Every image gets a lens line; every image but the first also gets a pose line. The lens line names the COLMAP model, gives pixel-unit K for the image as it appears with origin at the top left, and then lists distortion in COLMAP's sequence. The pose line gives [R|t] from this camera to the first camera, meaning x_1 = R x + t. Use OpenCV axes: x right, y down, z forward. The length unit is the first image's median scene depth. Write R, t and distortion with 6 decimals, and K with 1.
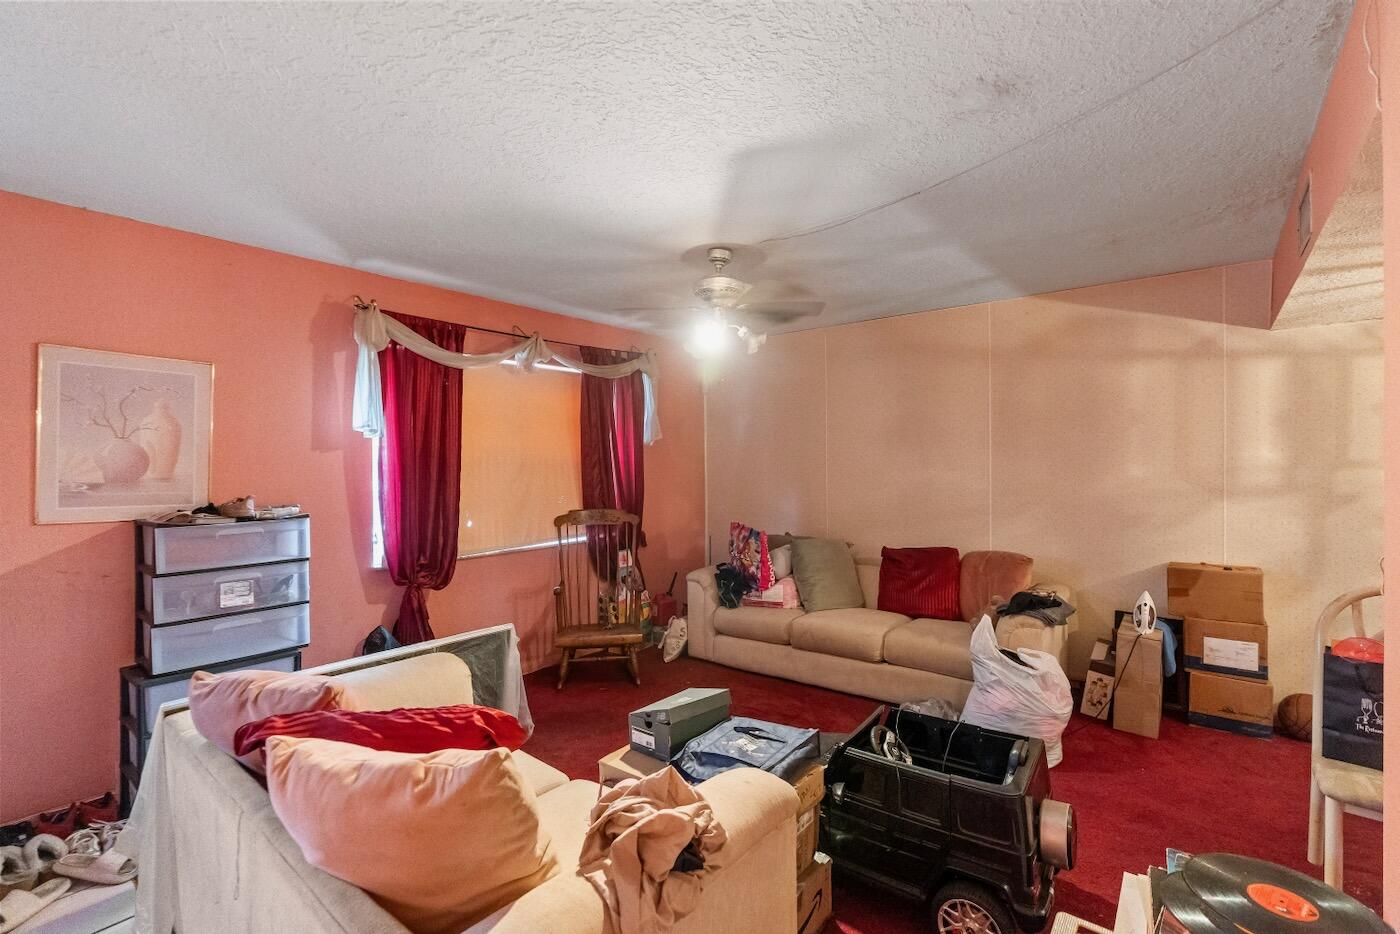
lens RADIAL K [[633.1, 0, 704.2], [0, 633.1, 464.9], [0, 0, 1]] dist [-0.004087, 0.000324]
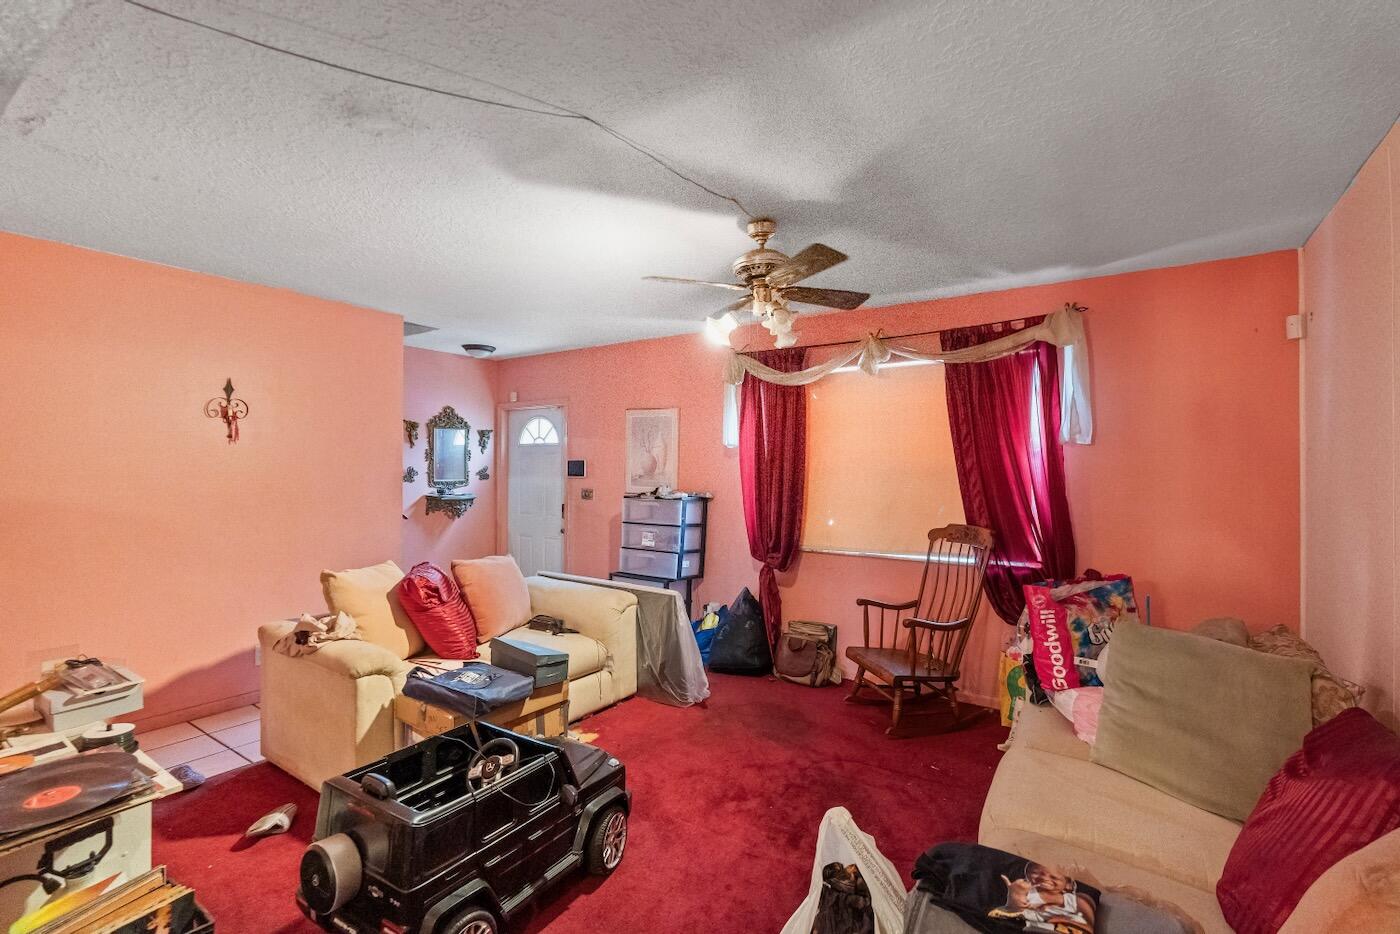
lens RADIAL K [[633.1, 0, 697.6], [0, 633.1, 463.9], [0, 0, 1]] dist [-0.004087, 0.000324]
pose [[0.058180, 0.011230, -0.998243, 2.109689], [-0.005577, 0.999925, 0.010924, -0.057735], [0.998291, 0.004932, 0.058239, 2.072367]]
